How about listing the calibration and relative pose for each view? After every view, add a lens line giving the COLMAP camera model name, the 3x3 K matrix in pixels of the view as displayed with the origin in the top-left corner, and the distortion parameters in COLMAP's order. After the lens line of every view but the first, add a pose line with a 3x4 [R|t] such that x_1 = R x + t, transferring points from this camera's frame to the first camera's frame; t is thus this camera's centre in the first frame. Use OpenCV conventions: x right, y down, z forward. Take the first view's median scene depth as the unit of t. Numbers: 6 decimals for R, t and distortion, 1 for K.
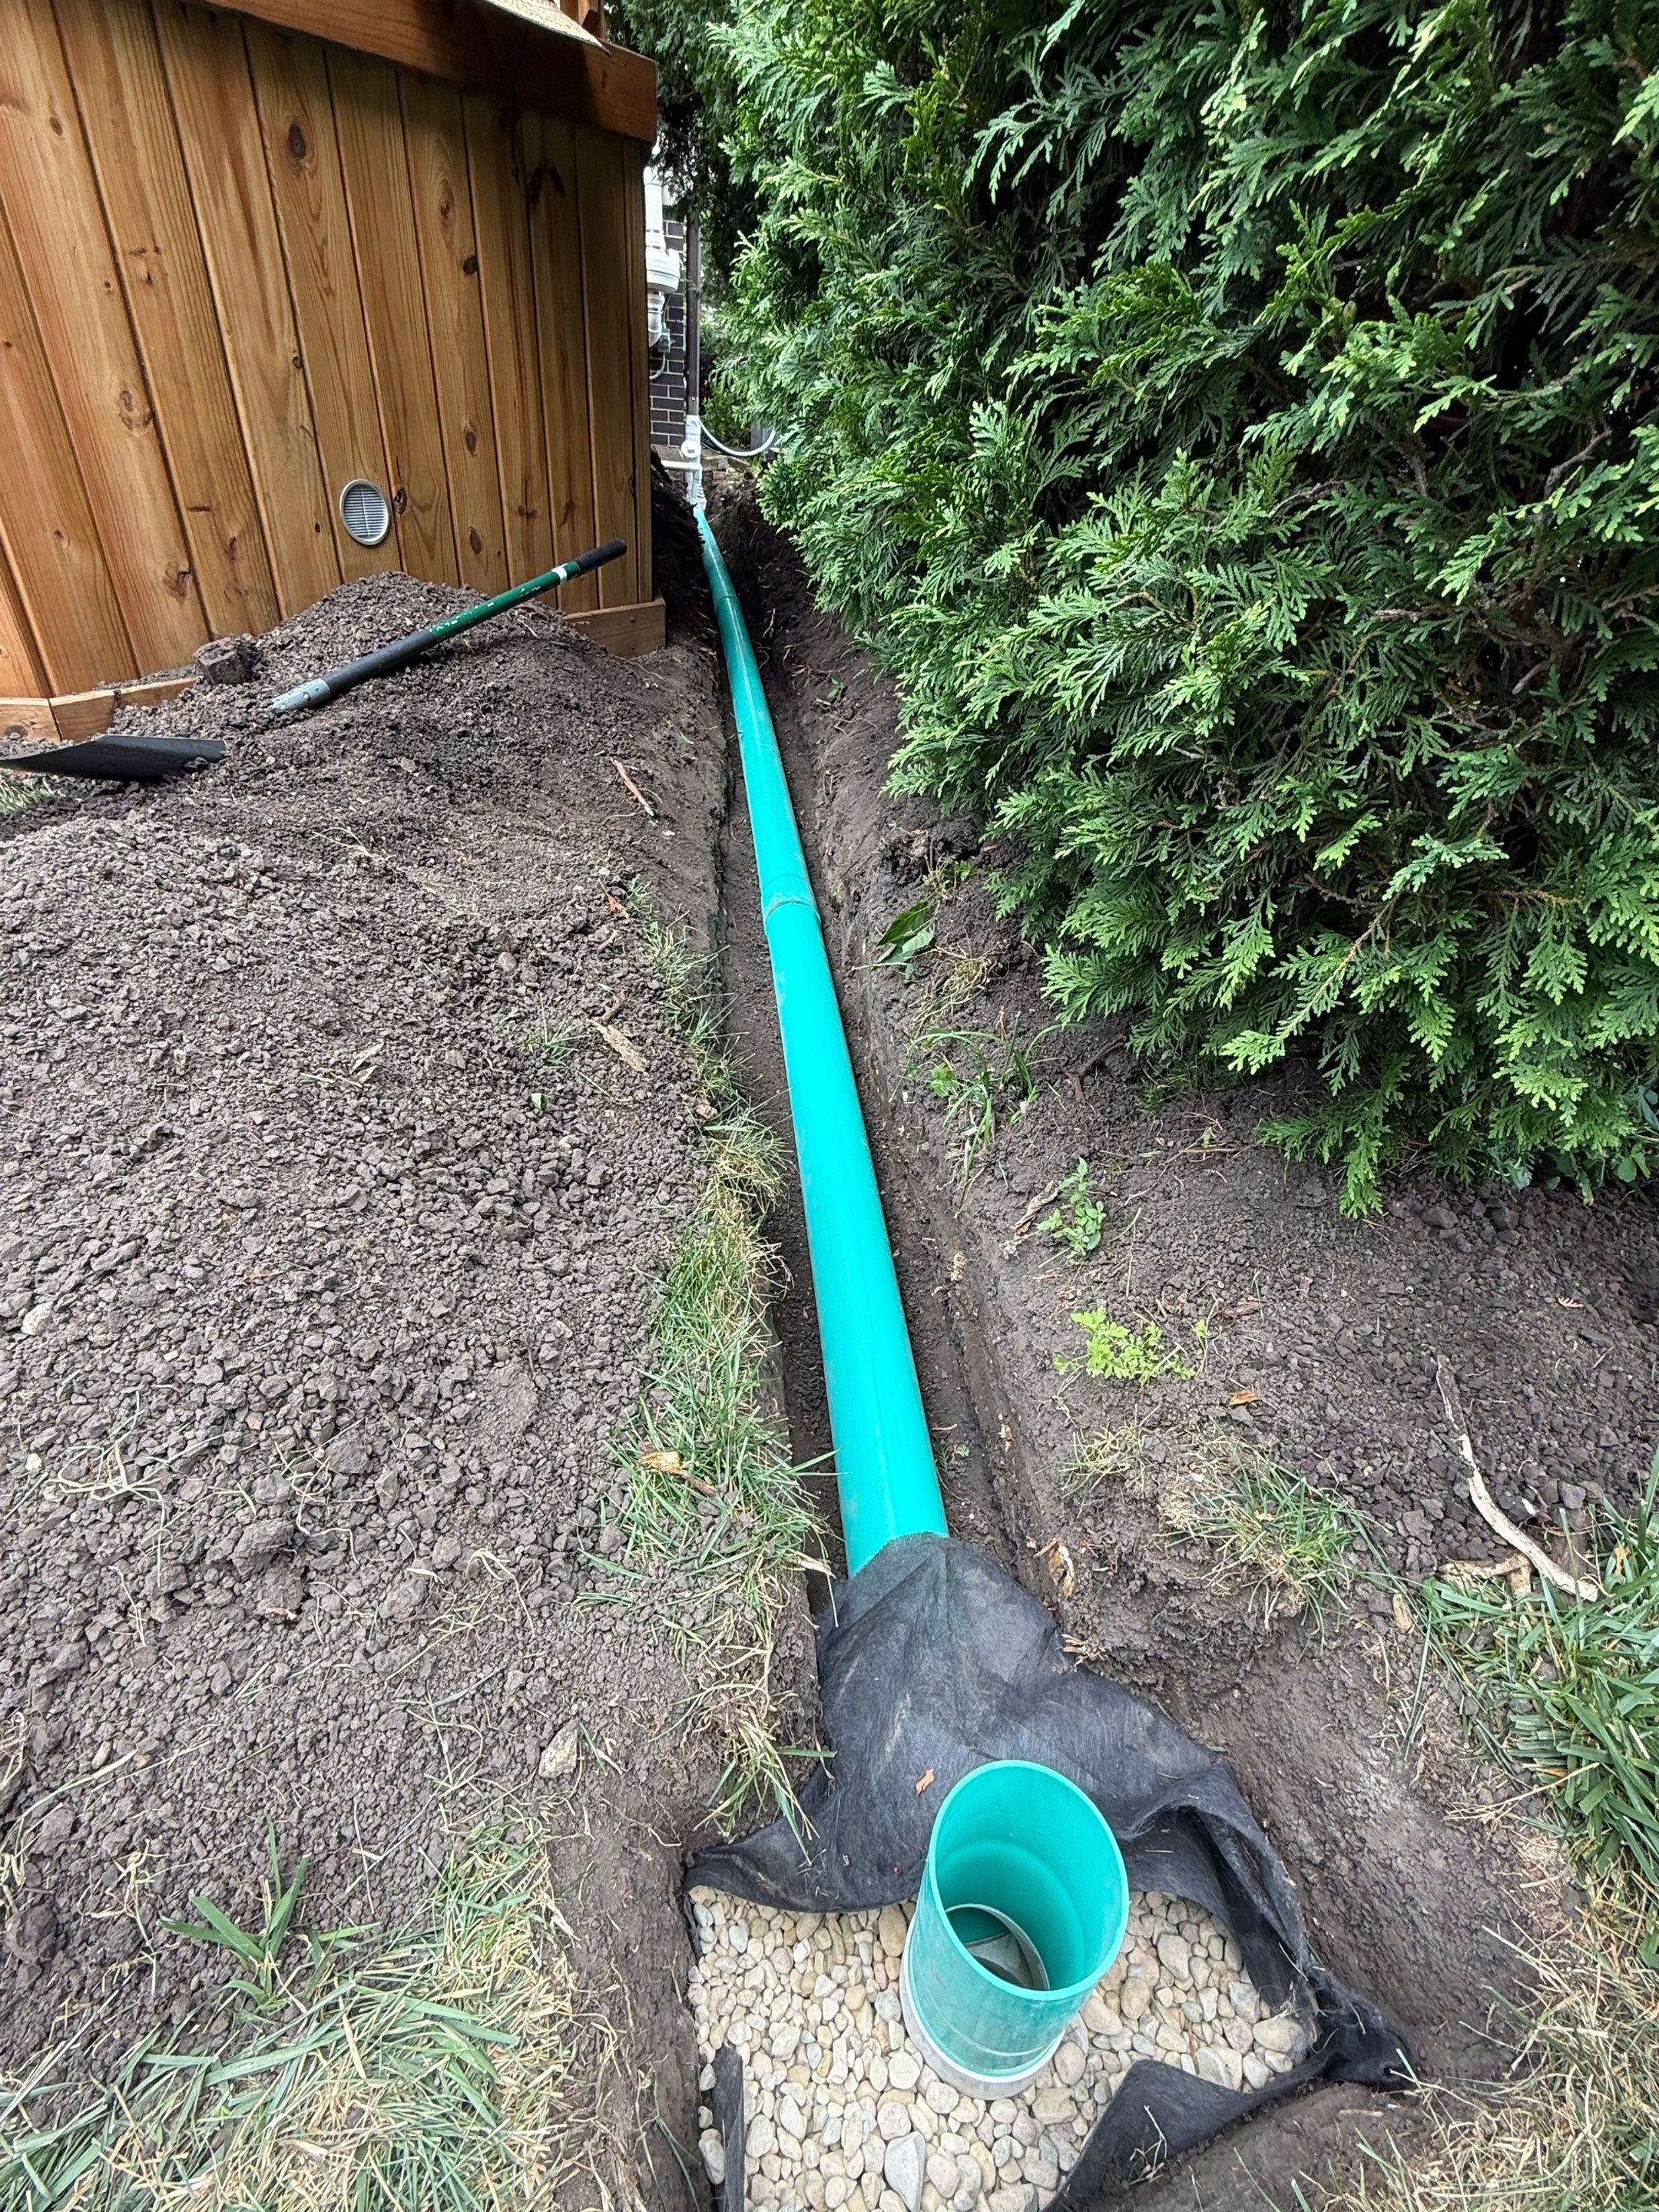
lens RADIAL K [[1039.5, 0, 827.4], [0, 1039.5, 1097.4], [0, 0, 1]] dist [0.001782, -0.000395]
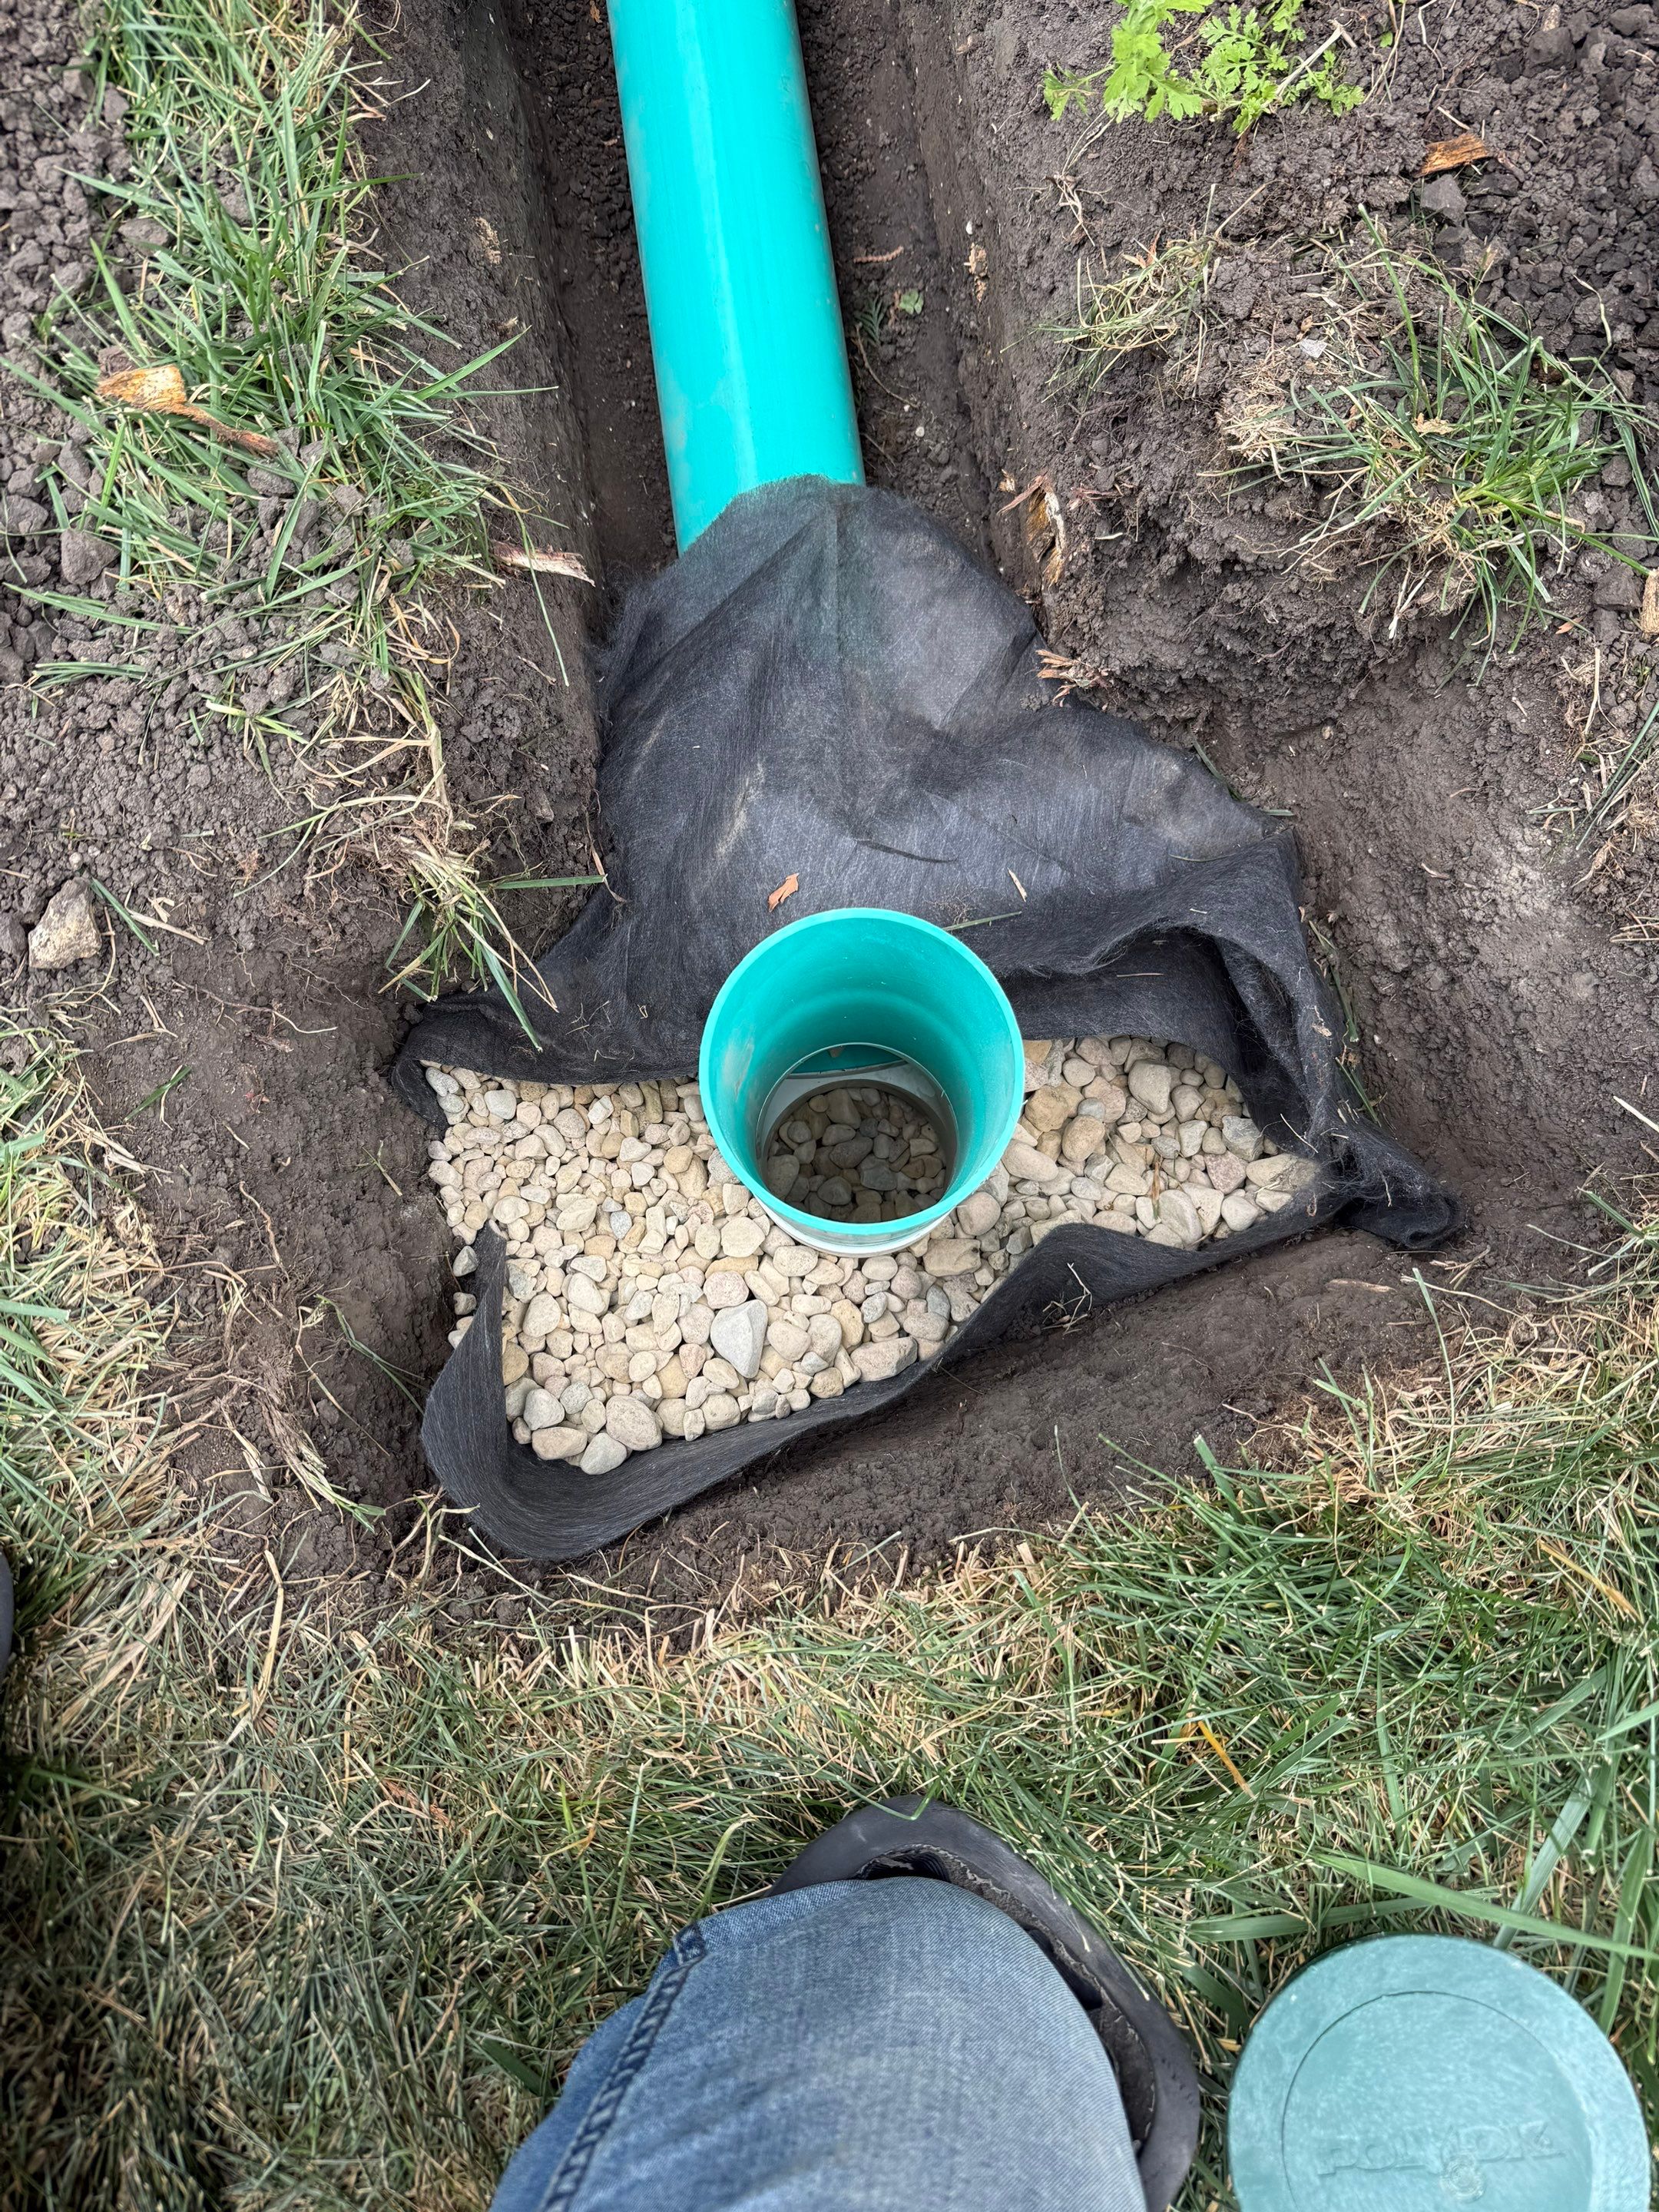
lens RADIAL K [[1592.1, 0, 829.5], [0, 1592.1, 1106.0], [0, 0, 1]] dist [-0.021948, 0.007153]
pose [[0.998323, -0.042598, -0.039189, 0.118576], [0.057784, 0.693983, 0.717669, 0.060749], [-0.003375, -0.718730, 0.695281, 0.201865]]
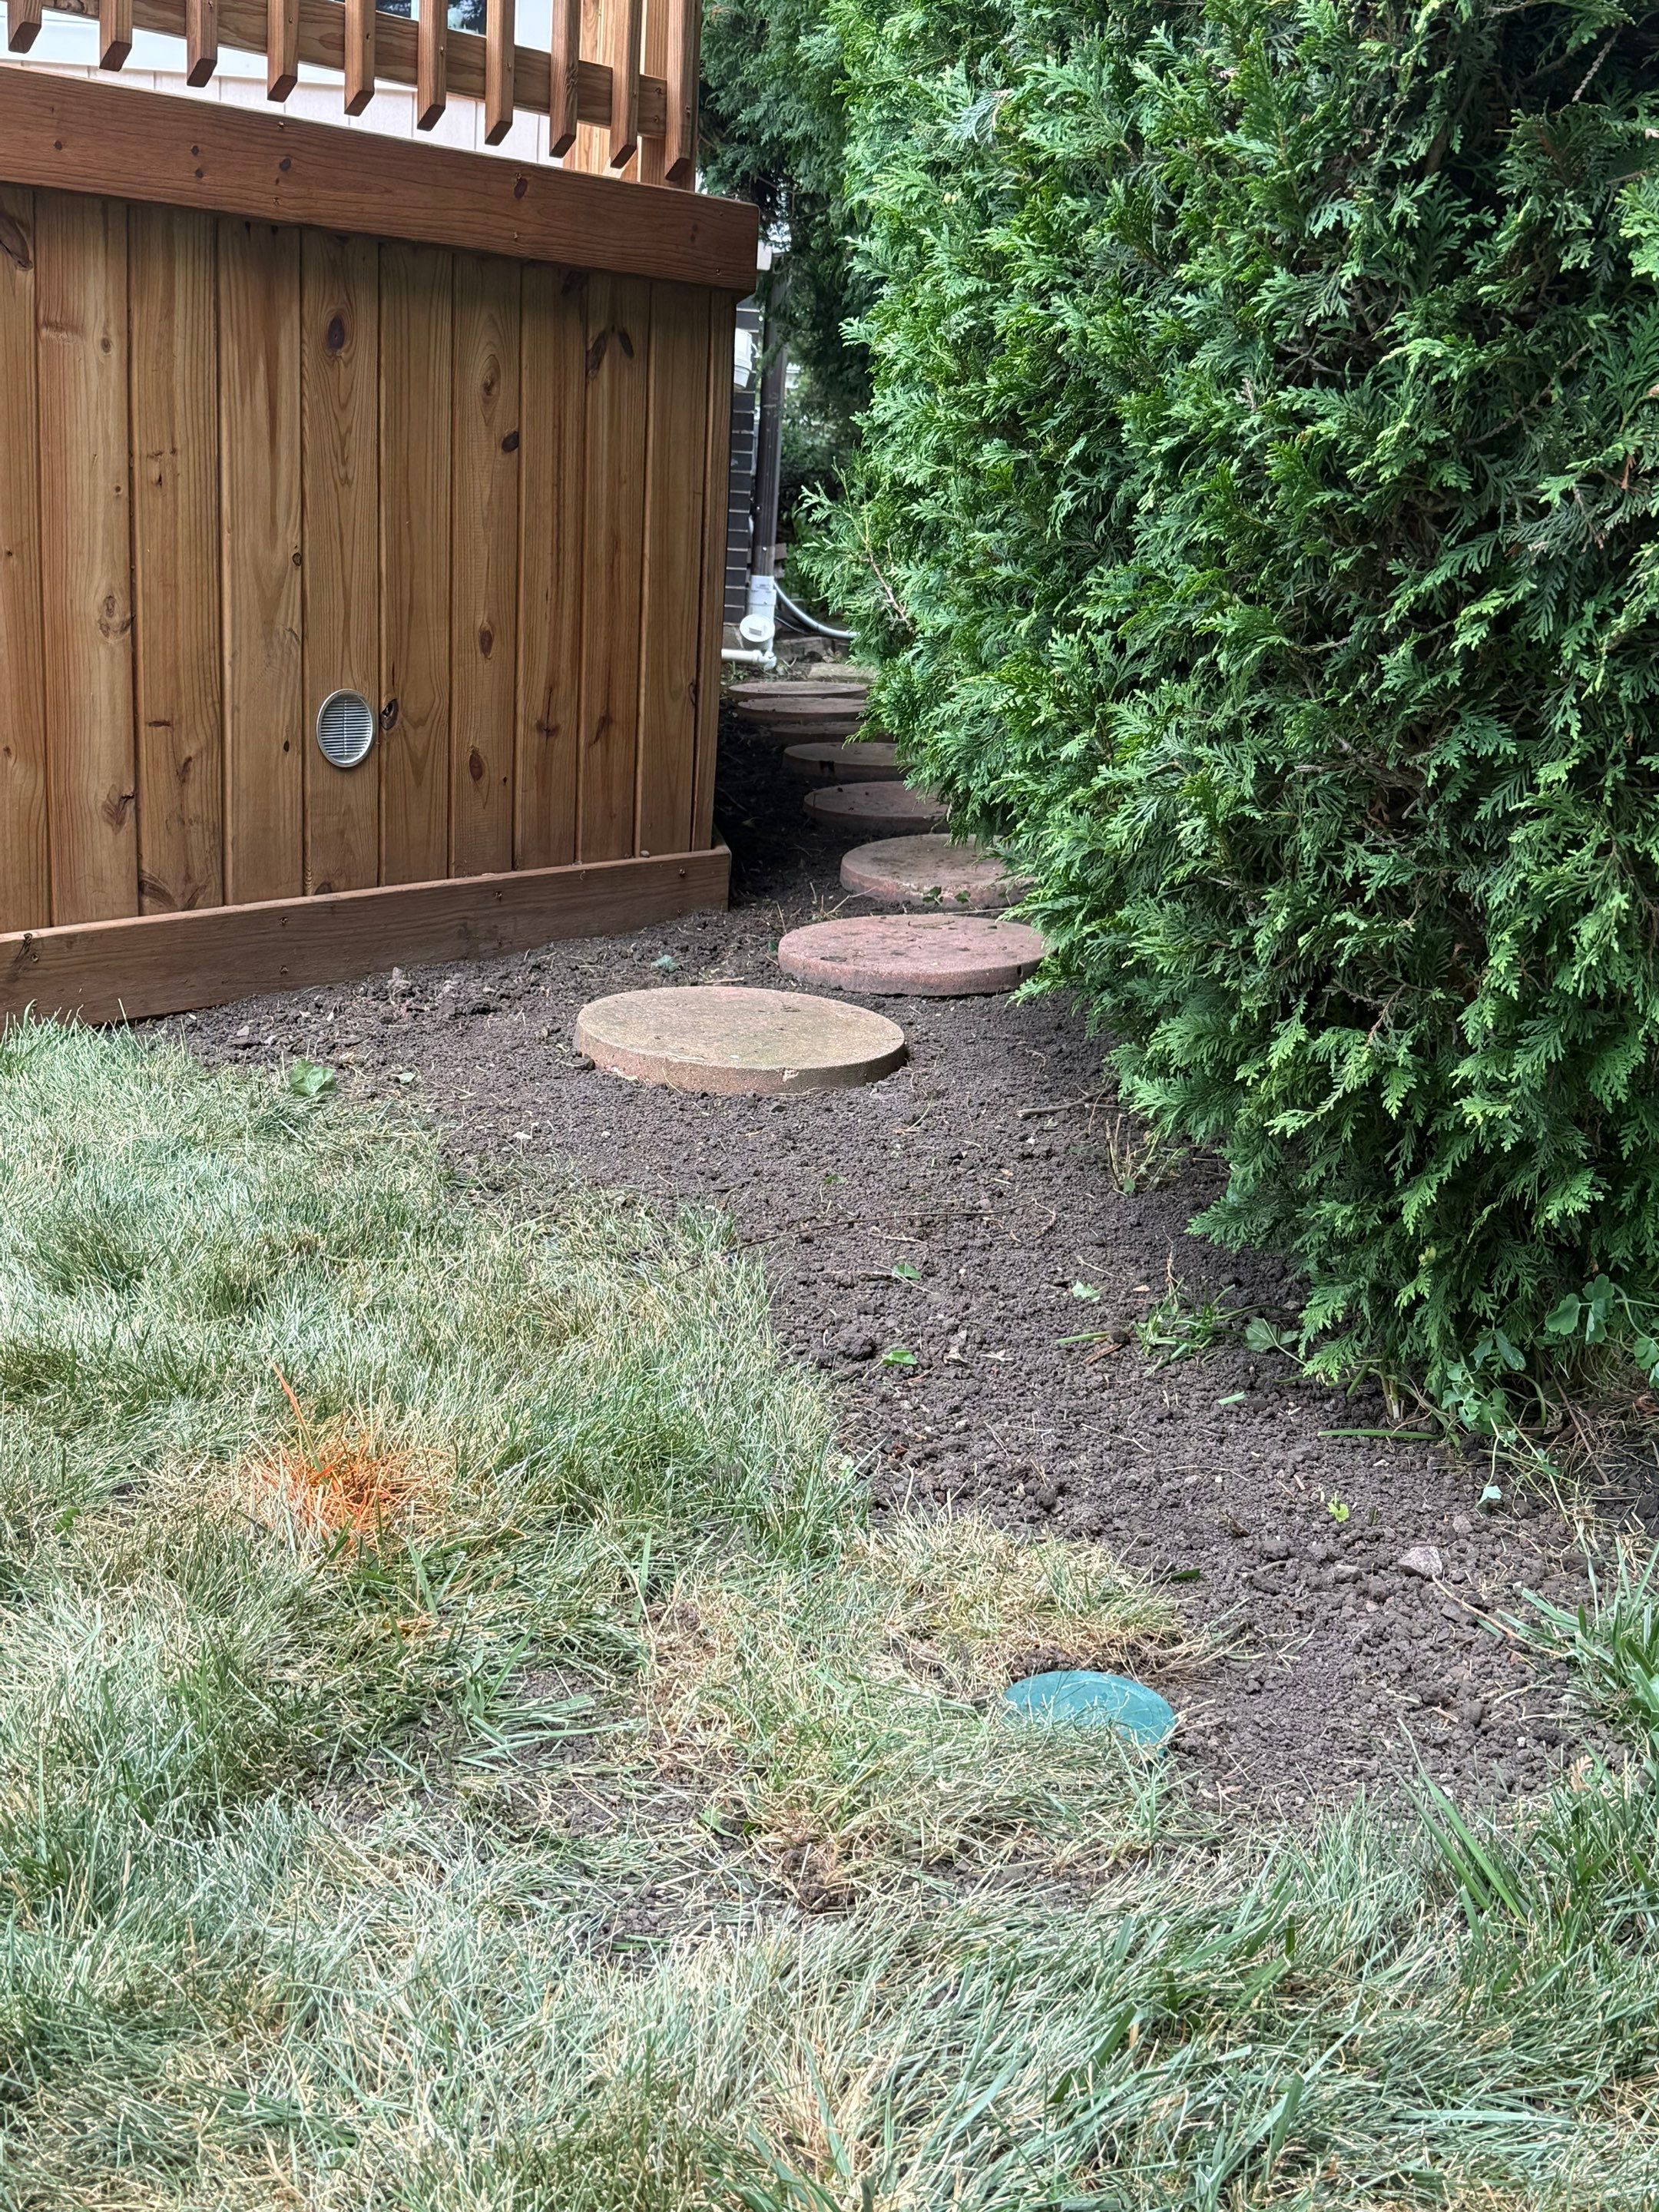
lens RADIAL K [[2508.7, 0, 819.5], [0, 2508.7, 1114.0], [0, 0, 1]] dist [0.182165, -0.439661]
pose [[0.996676, 0.003133, -0.081409, 0.078838], [-0.031828, 0.934822, -0.353686, 0.675378], [0.074995, 0.355102, 0.931815, -1.168949]]
